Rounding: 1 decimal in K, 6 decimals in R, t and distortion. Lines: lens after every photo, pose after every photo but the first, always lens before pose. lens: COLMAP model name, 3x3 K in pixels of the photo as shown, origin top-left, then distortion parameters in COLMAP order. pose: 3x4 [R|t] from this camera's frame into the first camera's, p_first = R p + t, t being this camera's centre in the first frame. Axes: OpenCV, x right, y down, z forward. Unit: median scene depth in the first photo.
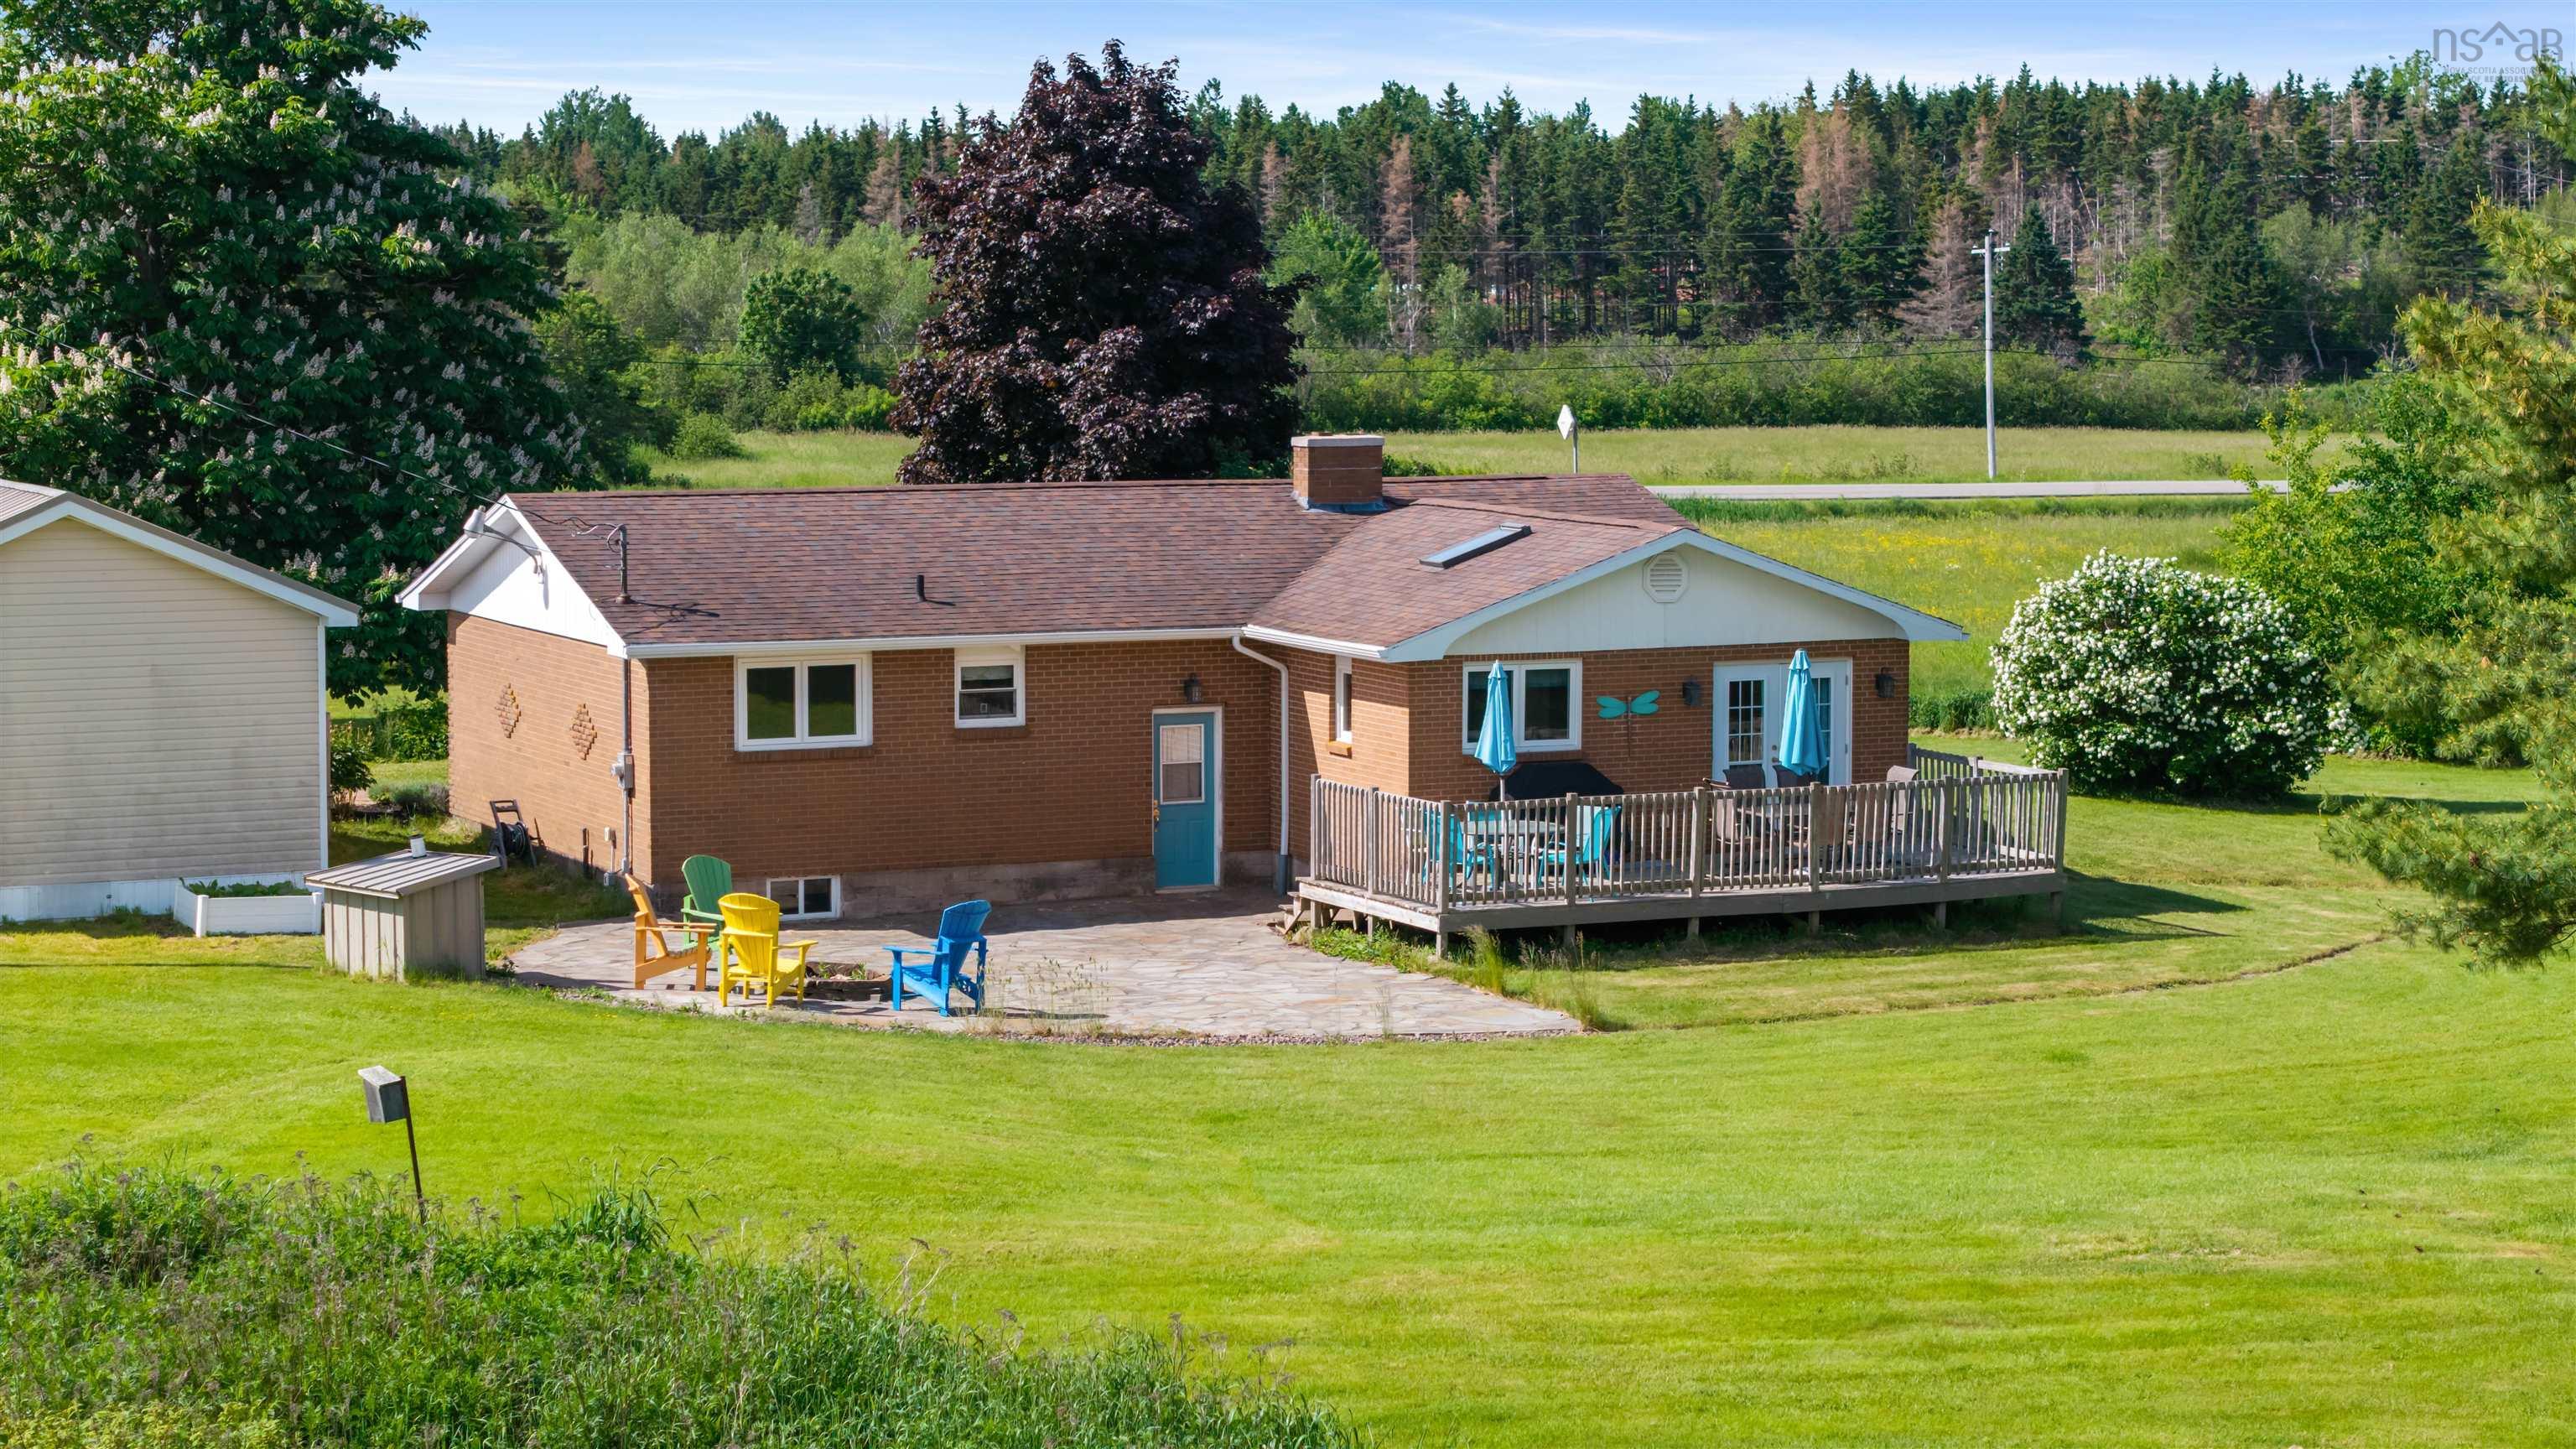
lens RADIAL K [[5249.6, 0, 1288.8], [0, 5249.6, 725.9], [0, 0, 1]] dist [-0.010258, 0.000000]
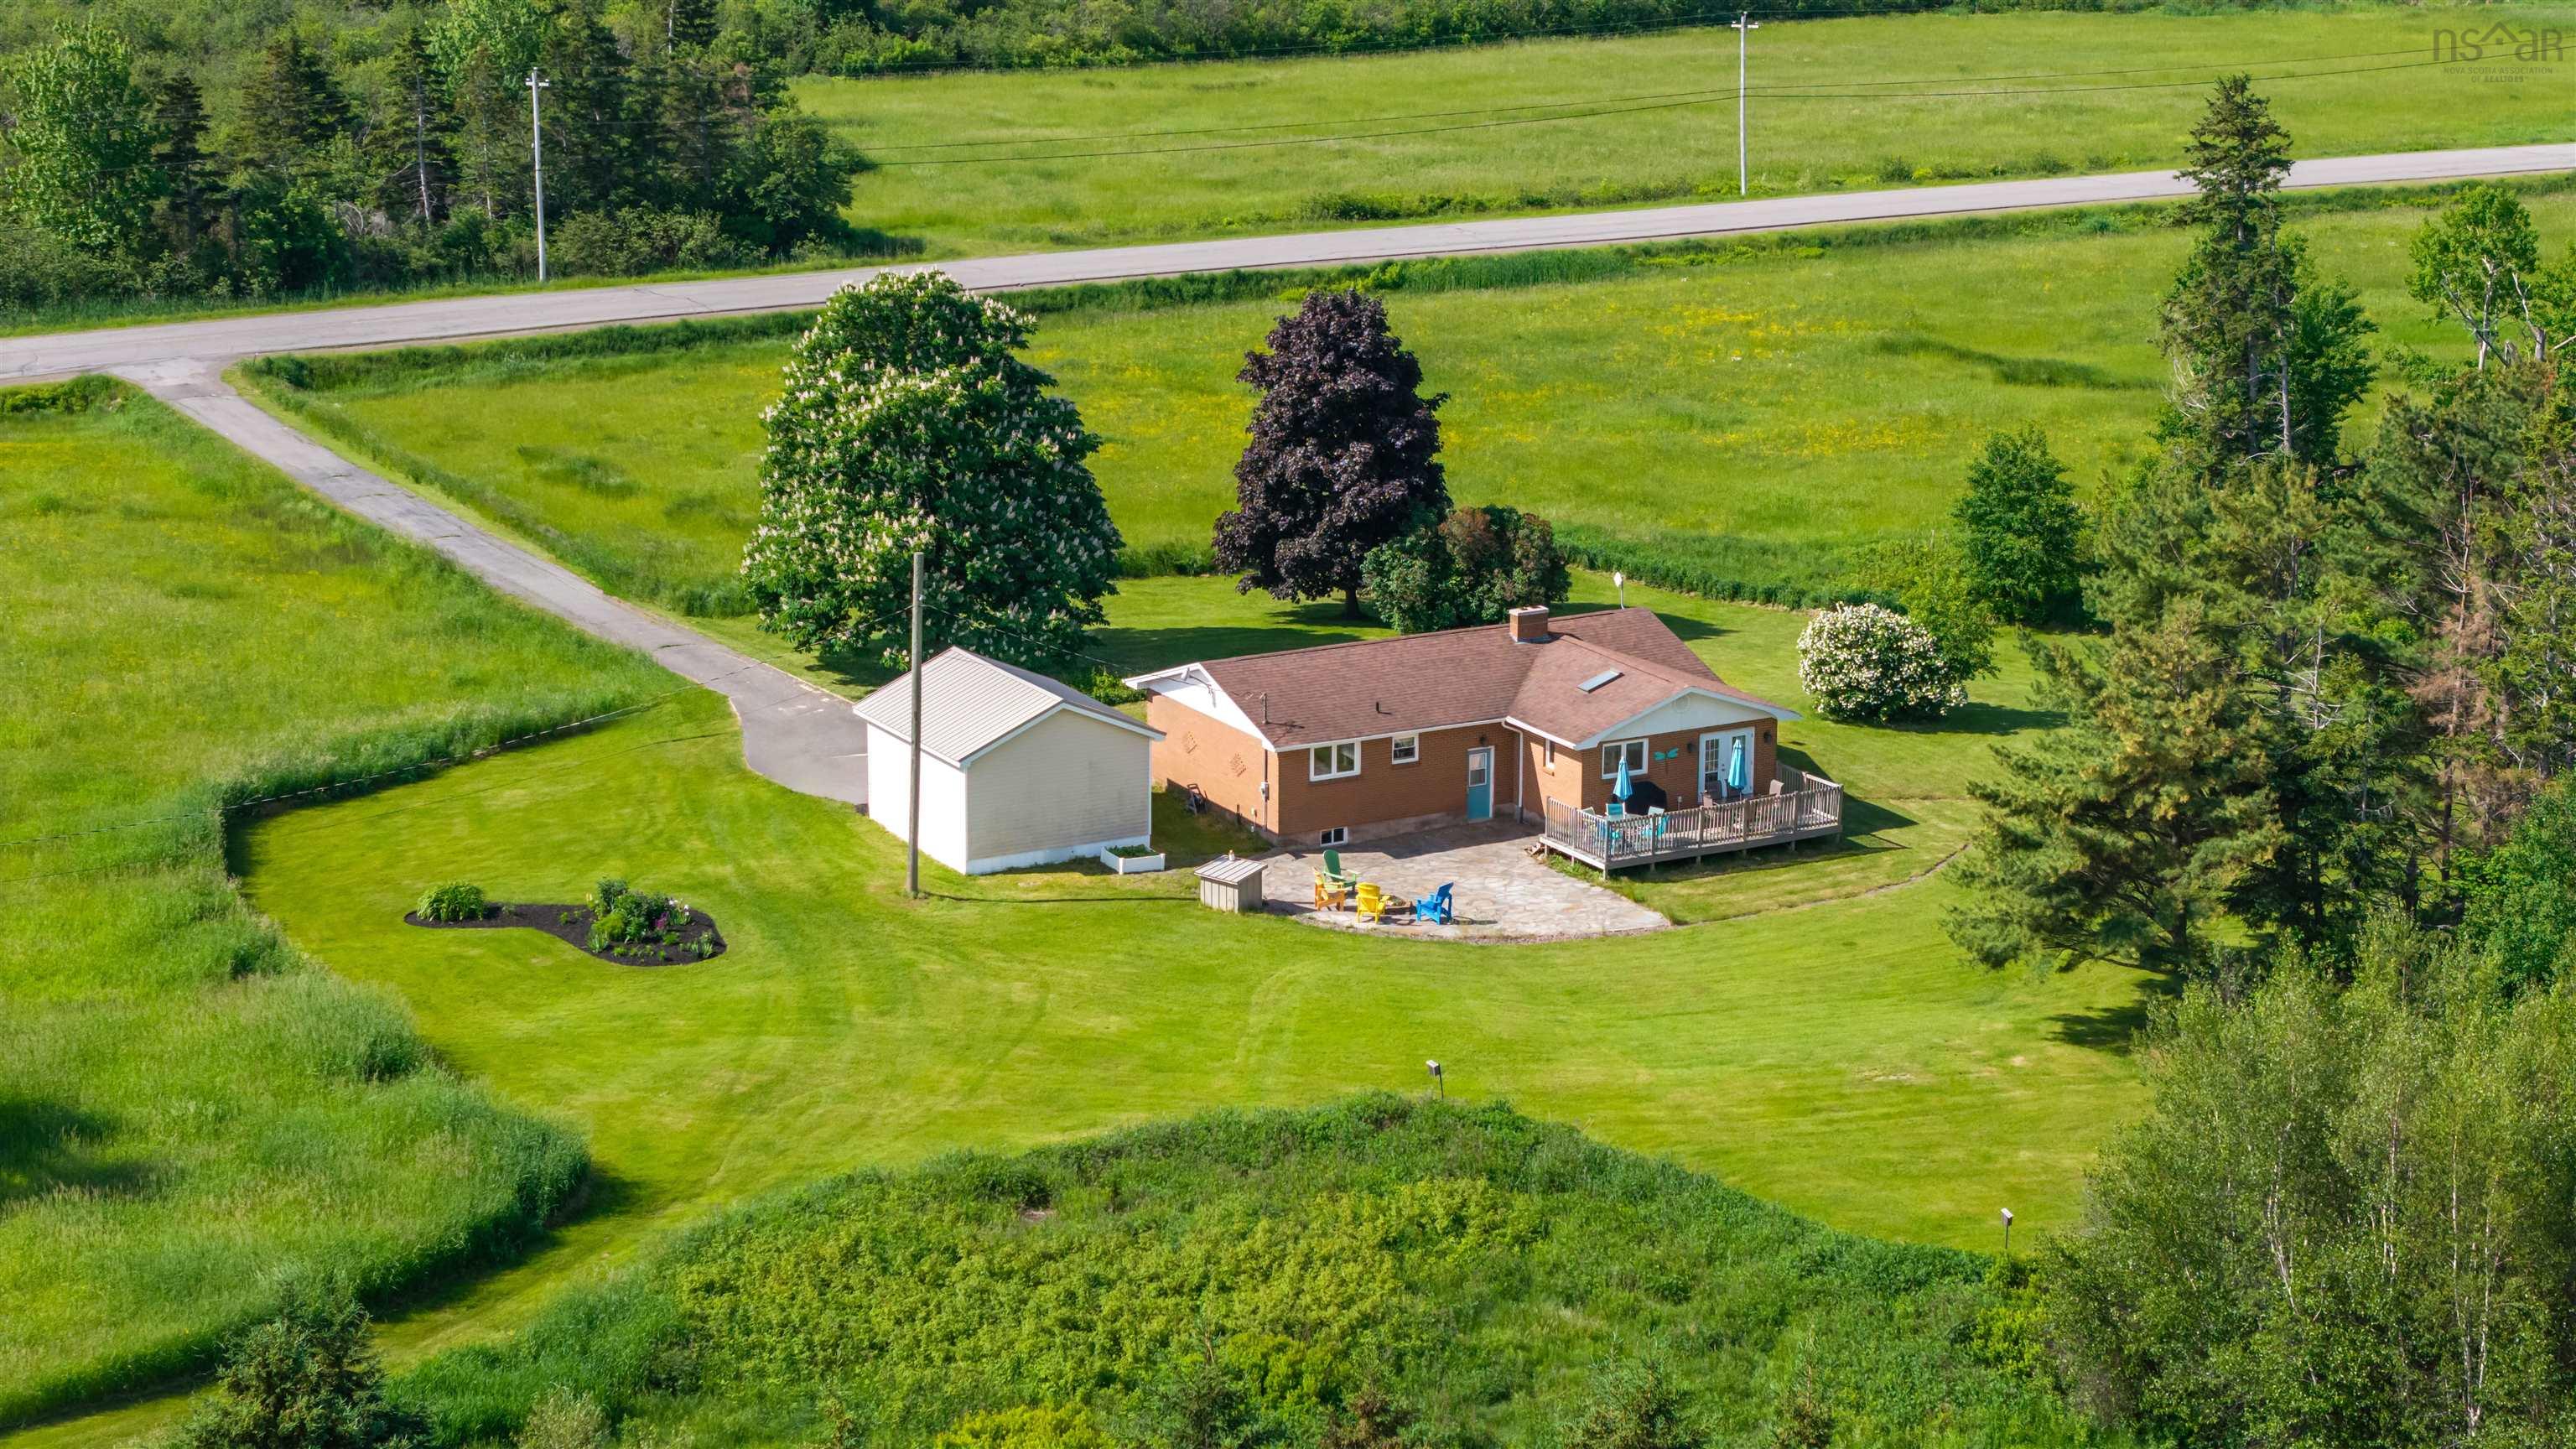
lens RADIAL K [[5249.6, 0, 1287.9], [0, 5249.6, 723.6], [0, 0, 1]] dist [-0.010258, 0.000000]
pose [[0.998036, -0.011076, 0.061655, -0.256109], [0.001476, 0.988129, 0.153622, -0.384622], [-0.062624, -0.153229, 0.986204, -1.373028]]
